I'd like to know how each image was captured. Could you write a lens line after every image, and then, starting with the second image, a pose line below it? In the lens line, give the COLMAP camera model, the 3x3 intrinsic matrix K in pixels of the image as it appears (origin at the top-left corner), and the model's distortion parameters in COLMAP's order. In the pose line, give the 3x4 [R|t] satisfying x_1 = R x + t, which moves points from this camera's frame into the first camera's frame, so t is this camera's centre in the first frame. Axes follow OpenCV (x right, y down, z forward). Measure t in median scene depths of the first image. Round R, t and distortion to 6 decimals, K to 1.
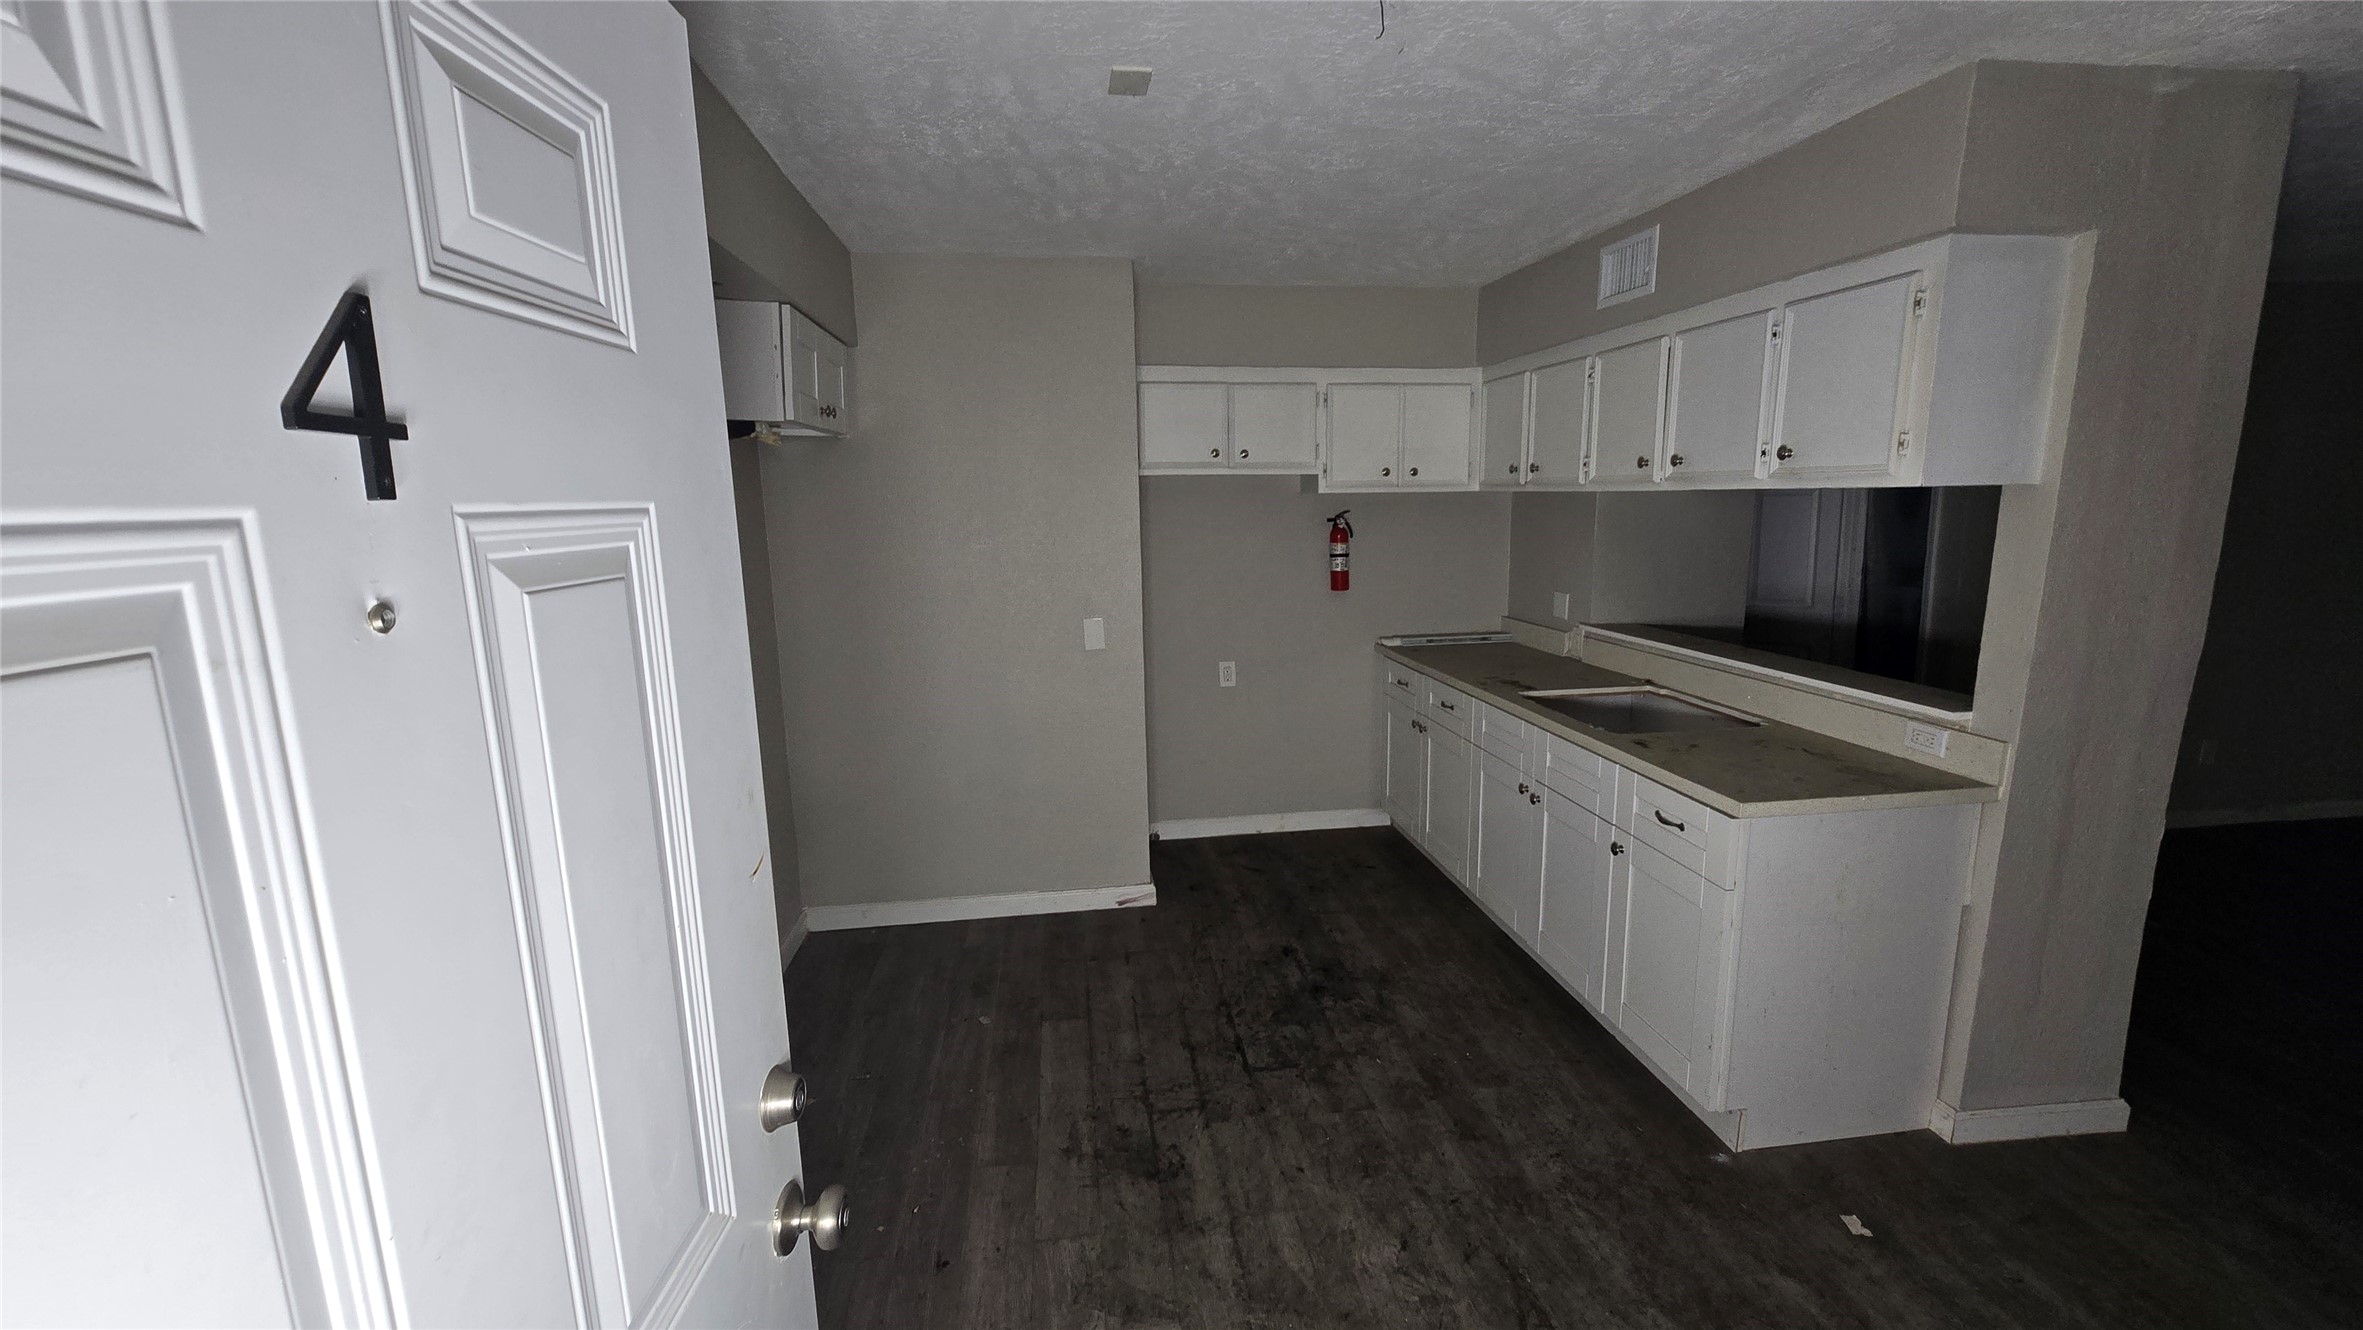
lens RADIAL K [[958.6, 0, 1191.7], [0, 958.6, 667.1], [0, 0, 1]] dist [-0.005335, 0.000261]
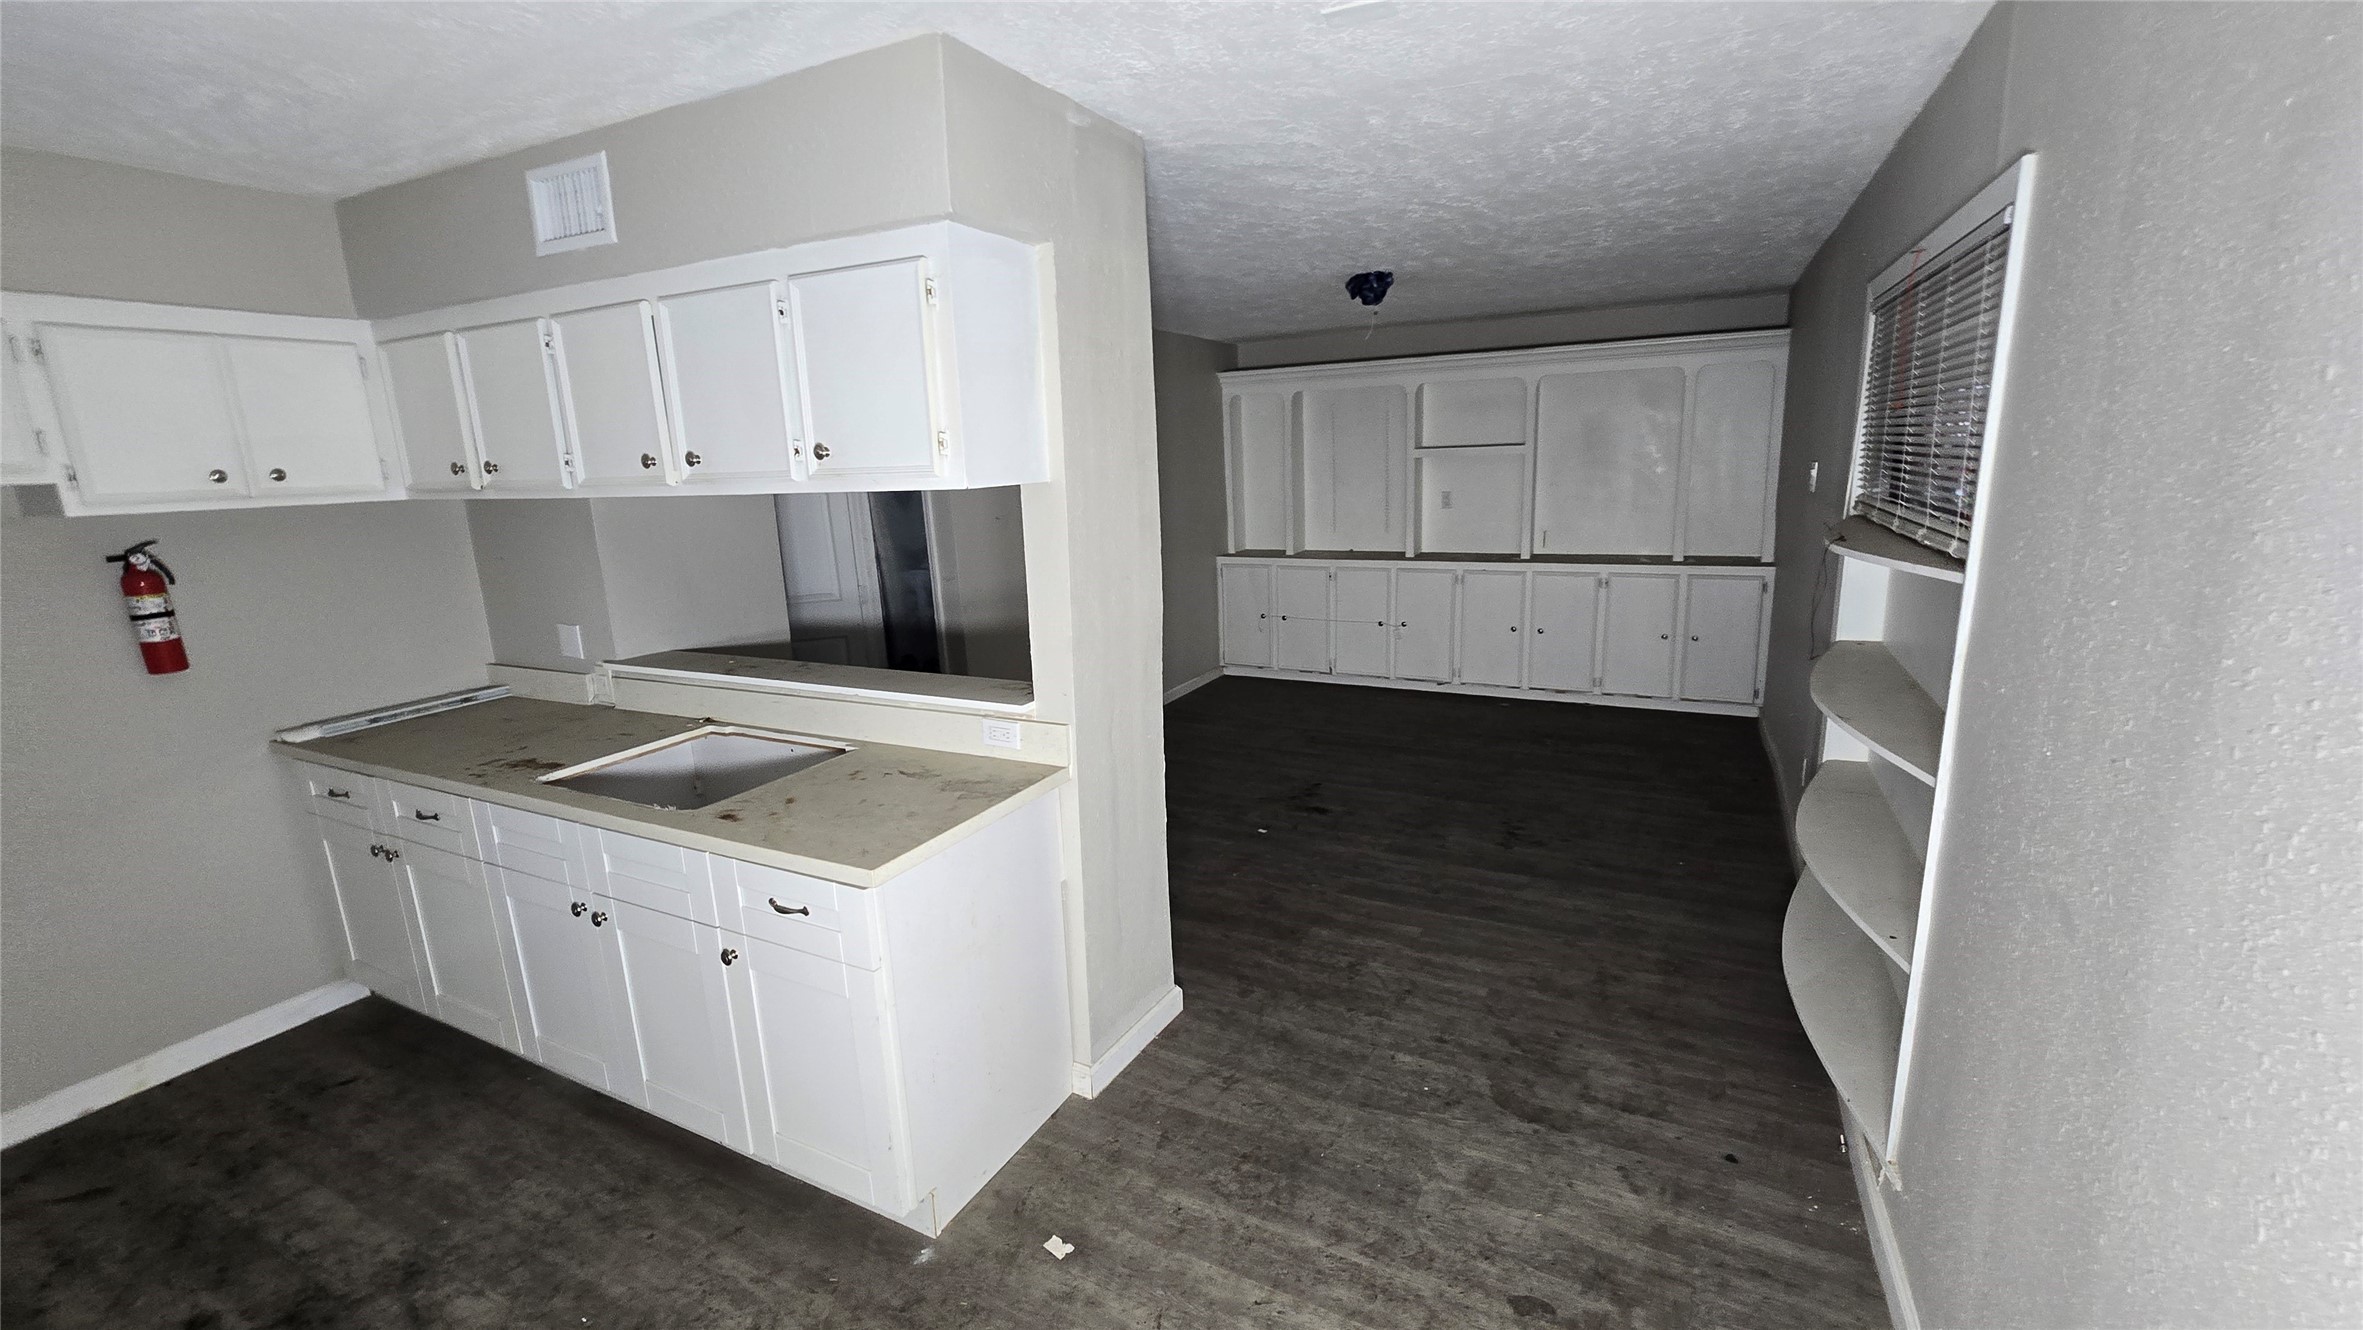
lens RADIAL K [[965.2, 0, 1181.5], [0, 965.2, 665.0], [0, 0, 1]] dist [-0.002342, -0.000757]
pose [[0.580750, -0.177411, 0.794516, 0.064545], [0.169148, 0.980962, 0.095405, -0.049936], [-0.796316, 0.078984, 0.599702, 0.184627]]
